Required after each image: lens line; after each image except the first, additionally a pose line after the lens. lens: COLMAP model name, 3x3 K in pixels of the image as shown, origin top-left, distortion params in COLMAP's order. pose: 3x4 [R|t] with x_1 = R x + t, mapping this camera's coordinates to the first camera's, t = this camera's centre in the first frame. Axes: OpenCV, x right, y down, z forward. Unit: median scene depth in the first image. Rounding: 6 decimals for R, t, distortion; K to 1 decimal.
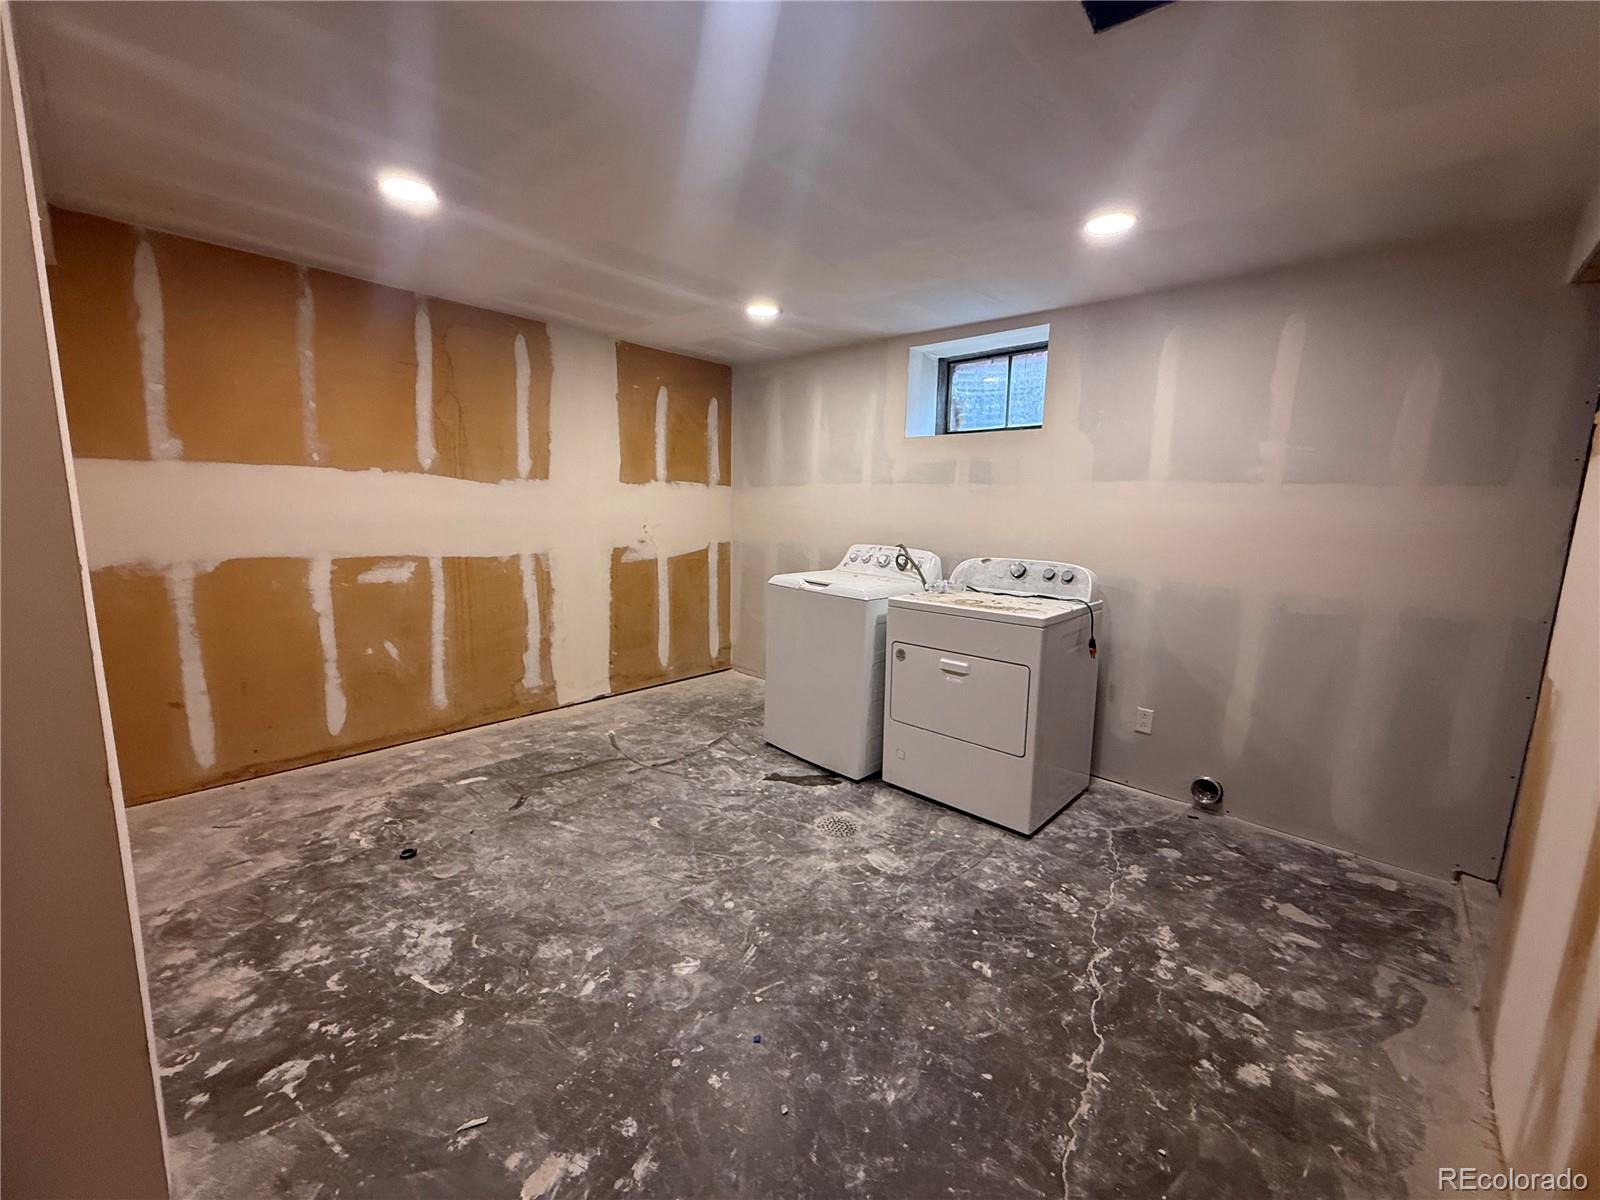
lens RADIAL K [[636.8, 0, 798.0], [0, 636.8, 598.4], [0, 0, 1]] dist [0.000819, -0.000158]
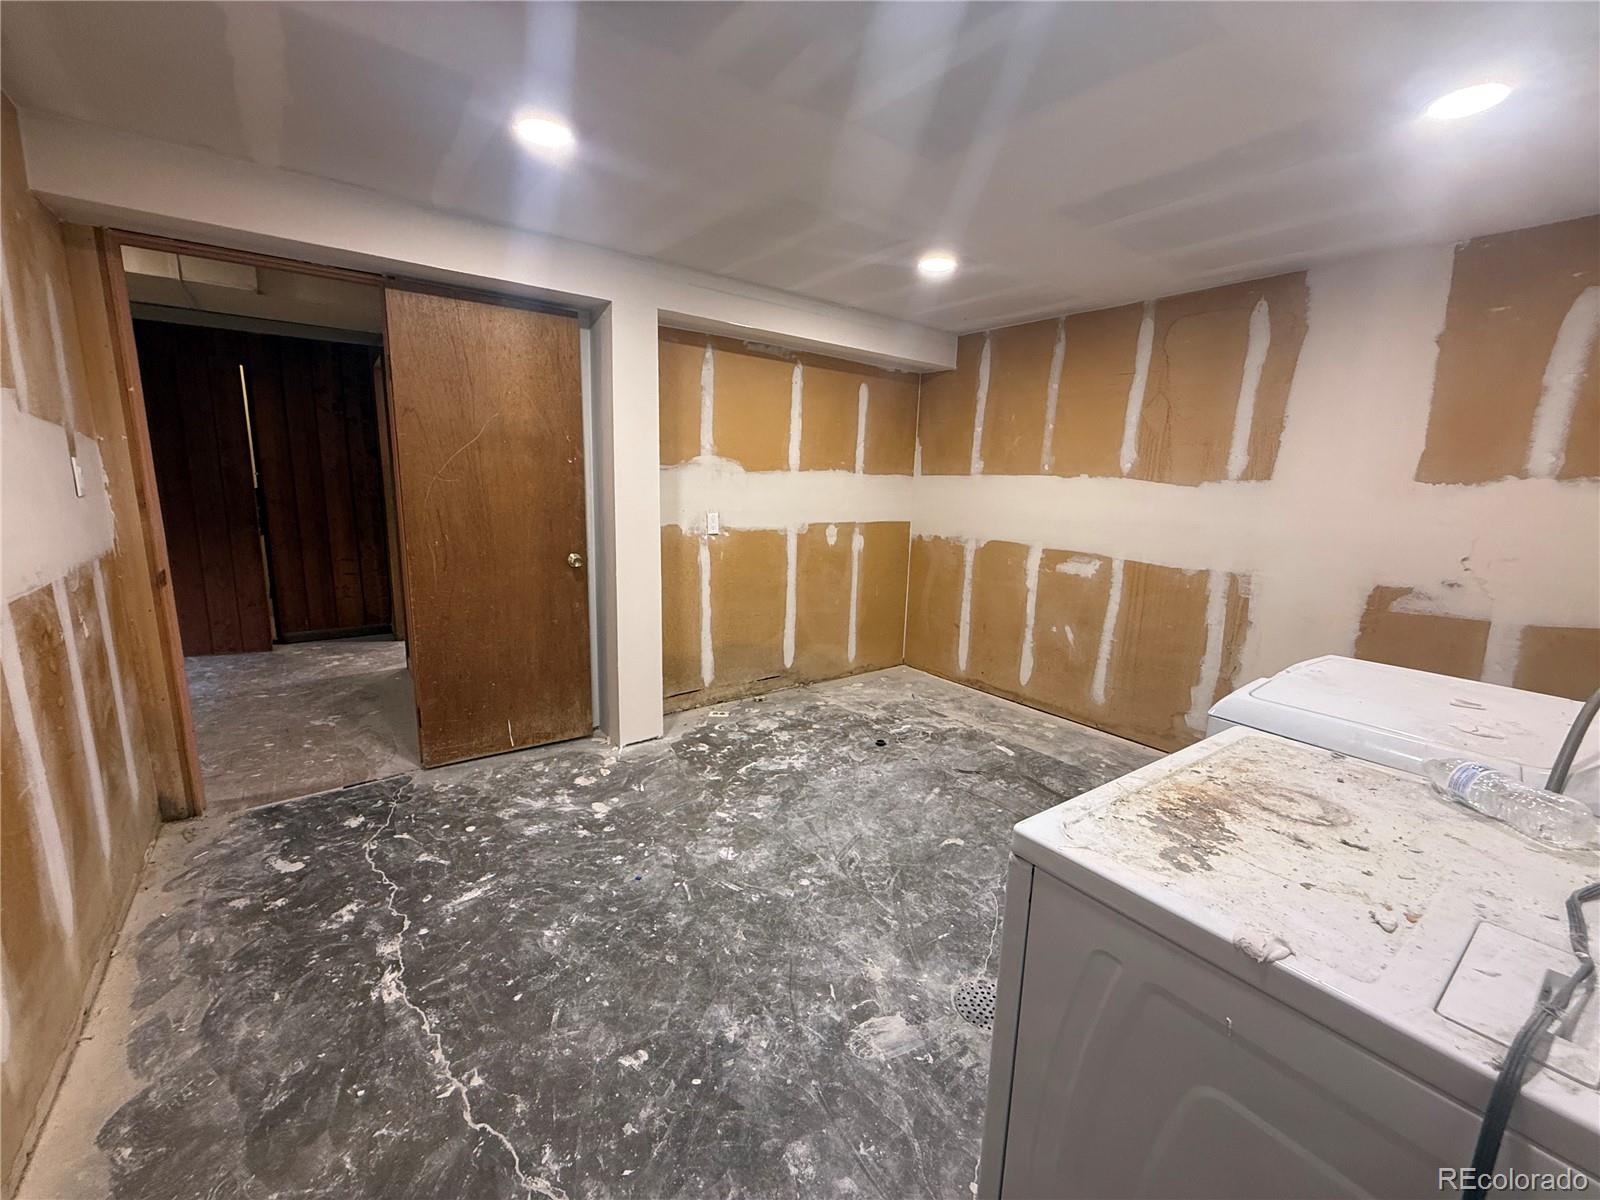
lens RADIAL K [[636.8, 0, 798.0], [0, 636.8, 597.6], [0, 0, 1]] dist [0.000819, -0.000158]
pose [[-0.176442, 0.147502, -0.973197, 0.782671], [-0.179754, 0.967253, 0.179191, -0.141451], [0.967759, 0.206552, -0.144150, 0.977405]]
